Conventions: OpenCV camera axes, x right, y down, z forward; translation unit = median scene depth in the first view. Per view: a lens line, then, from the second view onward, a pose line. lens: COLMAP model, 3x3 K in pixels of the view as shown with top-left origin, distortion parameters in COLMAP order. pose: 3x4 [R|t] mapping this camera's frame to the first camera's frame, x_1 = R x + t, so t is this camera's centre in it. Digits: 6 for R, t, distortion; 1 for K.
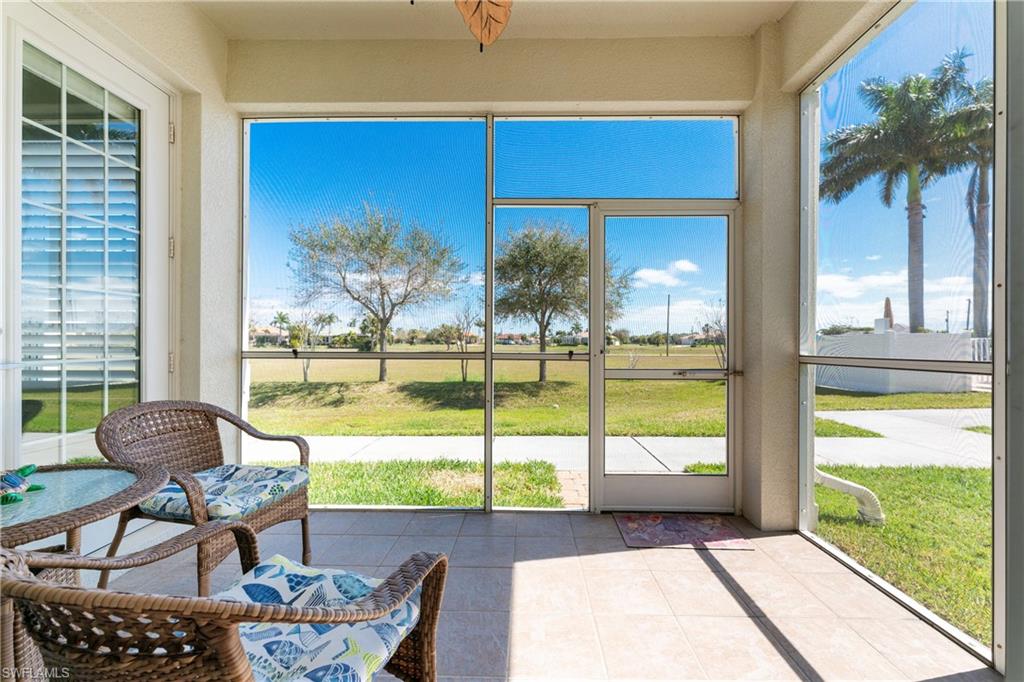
lens RADIAL K [[409.5, 0, 520.6], [0, 409.5, 342.2], [0, 0, 1]] dist [0.000091, -0.000170]
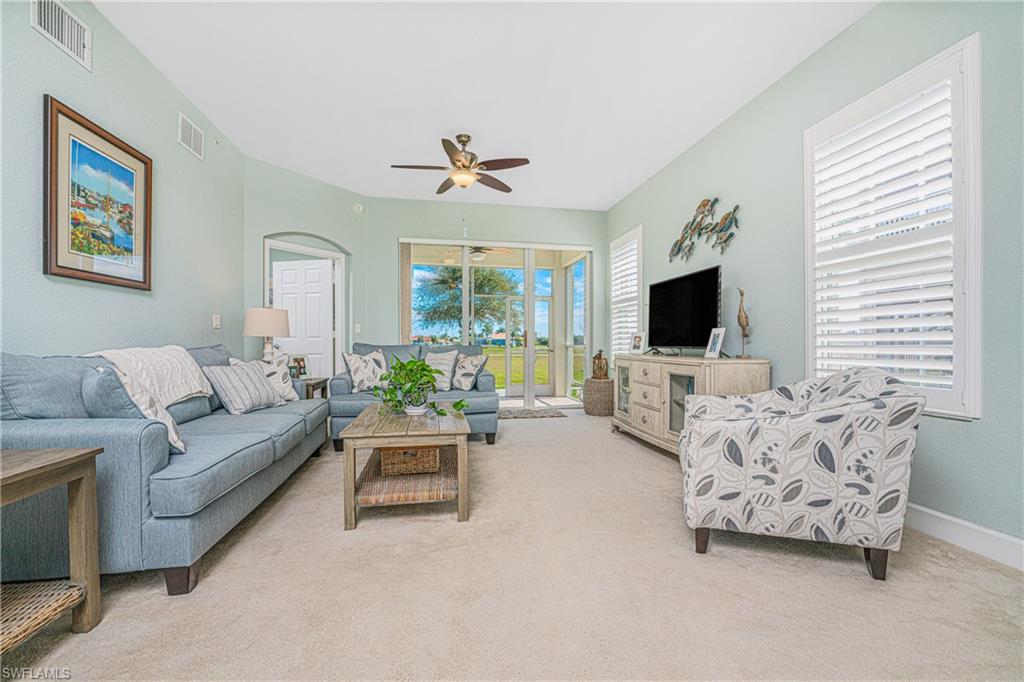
lens RADIAL K [[412.4, 0, 515.1], [0, 412.4, 345.8], [0, 0, 1]] dist [-0.026784, 0.000021]
pose [[0.979059, -0.006140, 0.203486, -0.193696], [0.005120, 0.999972, 0.005540, 0.007442], [-0.203514, -0.004382, 0.979062, -1.023231]]
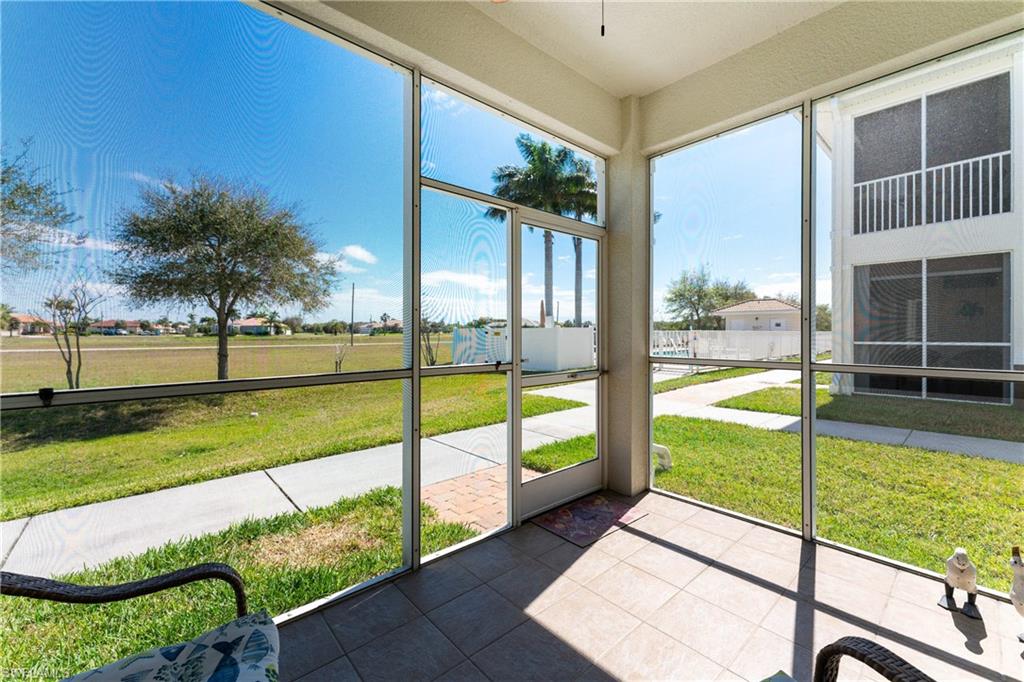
lens RADIAL K [[411.6, 0, 516.9], [0, 411.6, 331.1], [0, 0, 1]] dist [0.000126, 0.000018]
pose [[0.734283, -0.004367, 0.678830, -0.236164], [0.003413, 0.999990, 0.002742, -0.024283], [-0.678835, 0.000303, 0.734290, 0.138105]]
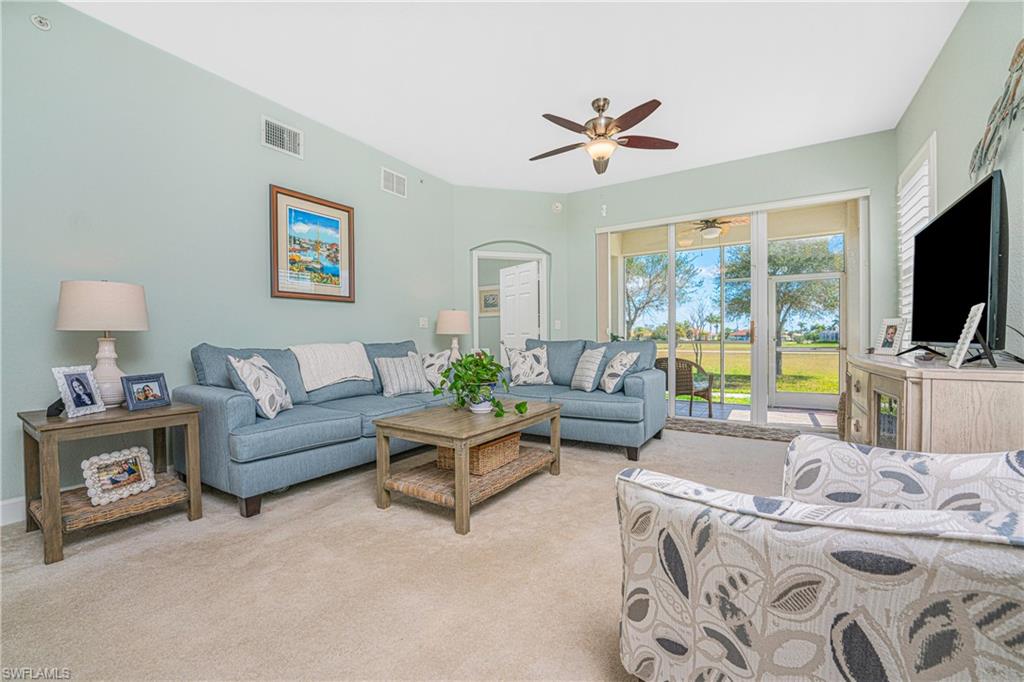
lens RADIAL K [[412.4, 0, 515.1], [0, 412.4, 345.8], [0, 0, 1]] dist [-0.026784, 0.000021]
pose [[0.854923, -0.001722, -0.518751, 0.068014], [0.008706, 0.999901, 0.011029, 0.009128], [0.518681, -0.013946, 0.854854, -0.907617]]
